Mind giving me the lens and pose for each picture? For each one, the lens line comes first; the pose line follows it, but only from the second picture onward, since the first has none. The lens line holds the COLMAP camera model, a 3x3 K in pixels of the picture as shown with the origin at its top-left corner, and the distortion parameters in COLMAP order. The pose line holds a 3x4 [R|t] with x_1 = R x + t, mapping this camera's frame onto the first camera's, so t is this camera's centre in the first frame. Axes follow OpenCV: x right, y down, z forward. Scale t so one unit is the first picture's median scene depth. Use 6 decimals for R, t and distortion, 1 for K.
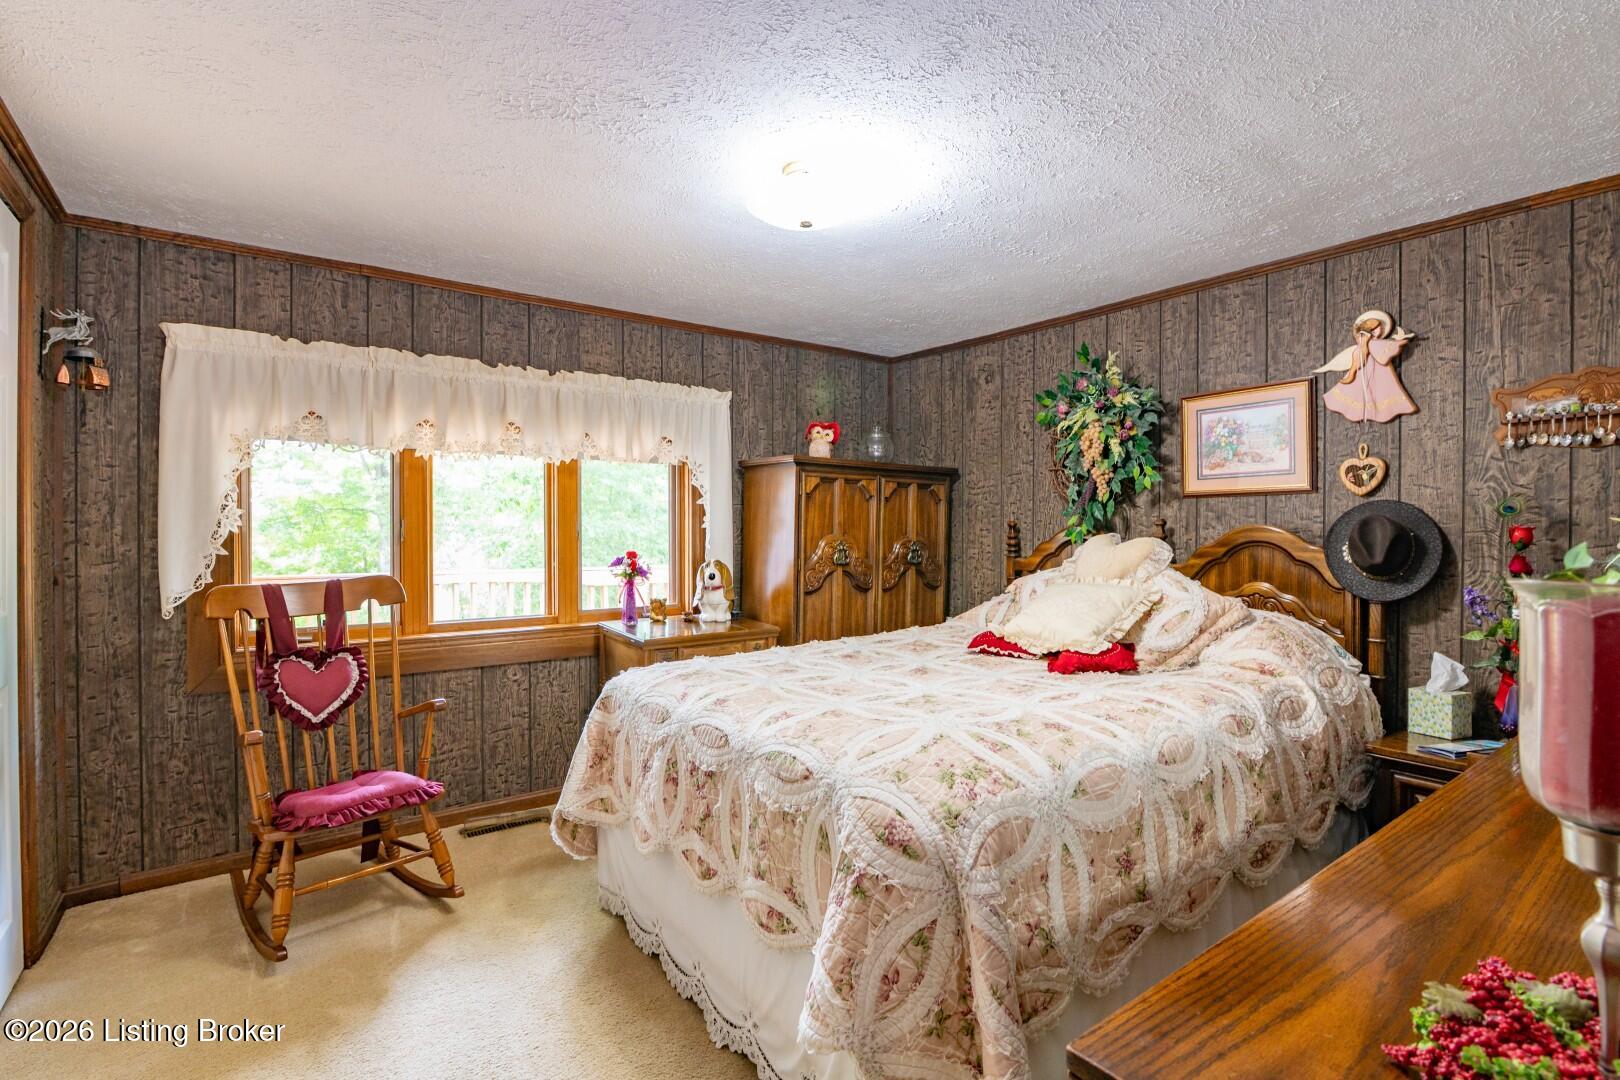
lens RADIAL K [[755.5, 0, 810.0], [0, 755.5, 540.0], [0, 0, 1]] dist [-0.022036, 0.000548]
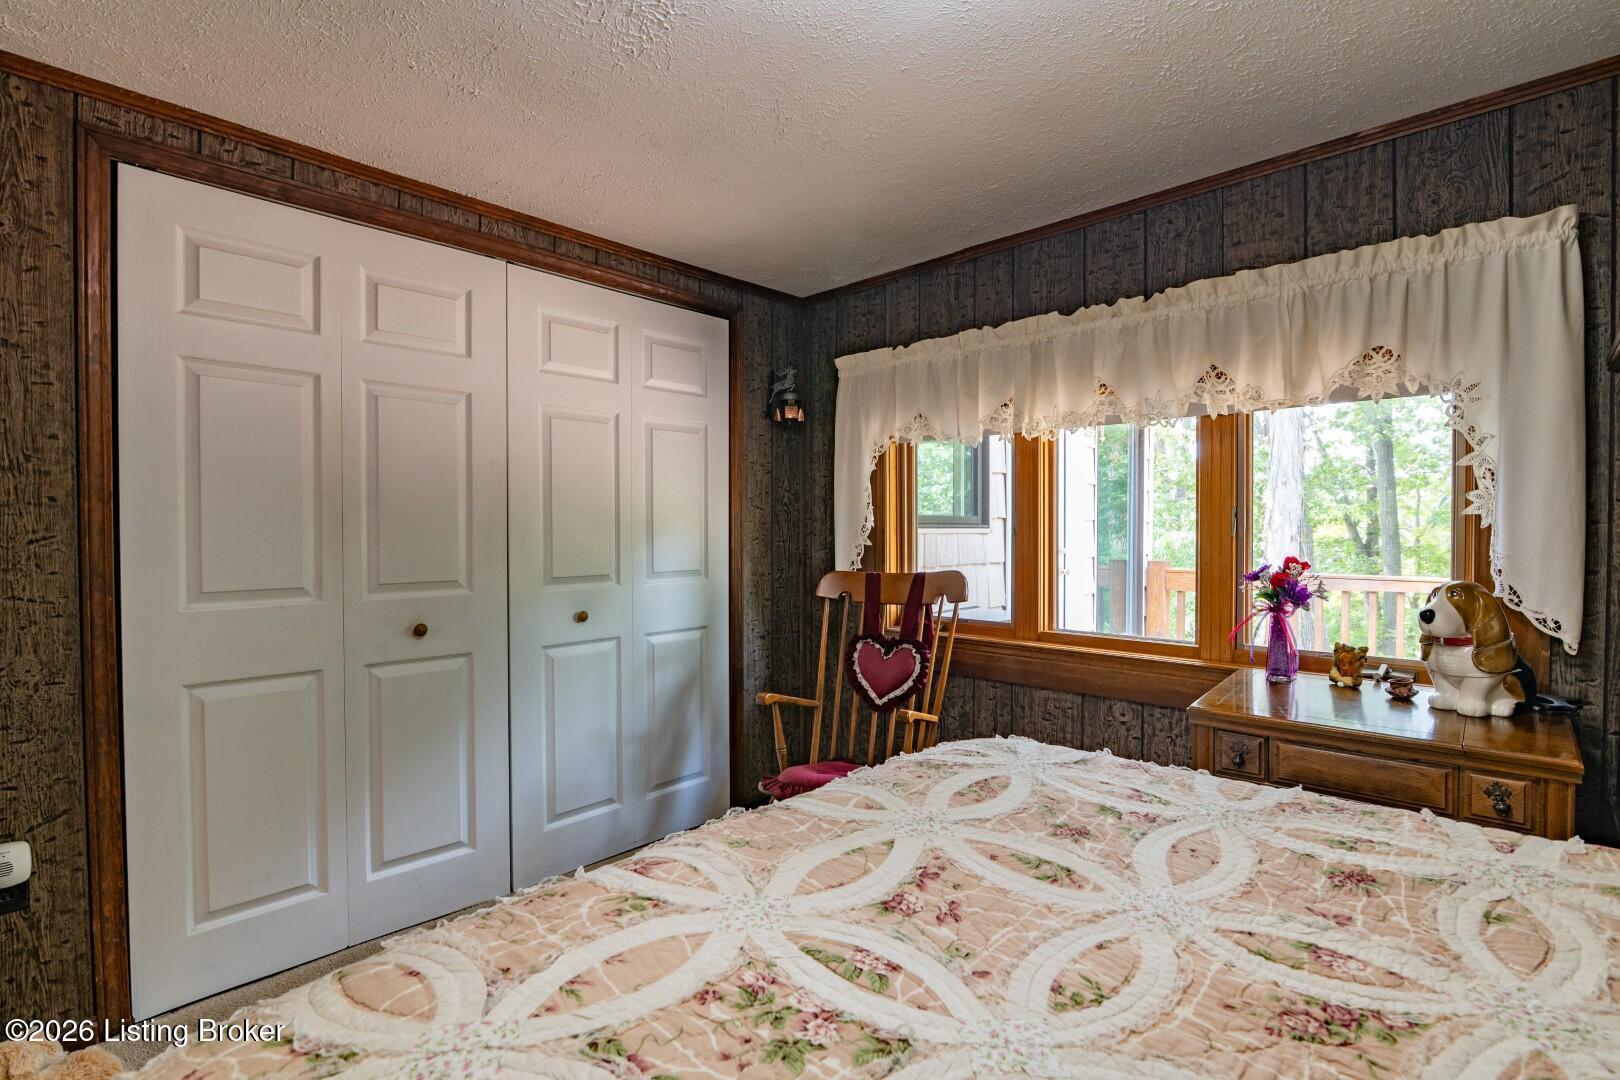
lens RADIAL K [[739.5, 0, 810.0], [0, 739.5, 540.0], [0, 0, 1]] dist [-0.023116, 0.000664]
pose [[0.163671, 0.017975, -0.986351, 0.310027], [-0.006699, 0.999831, 0.017109, -0.006623], [0.986492, 0.003807, 0.163763, 0.636036]]
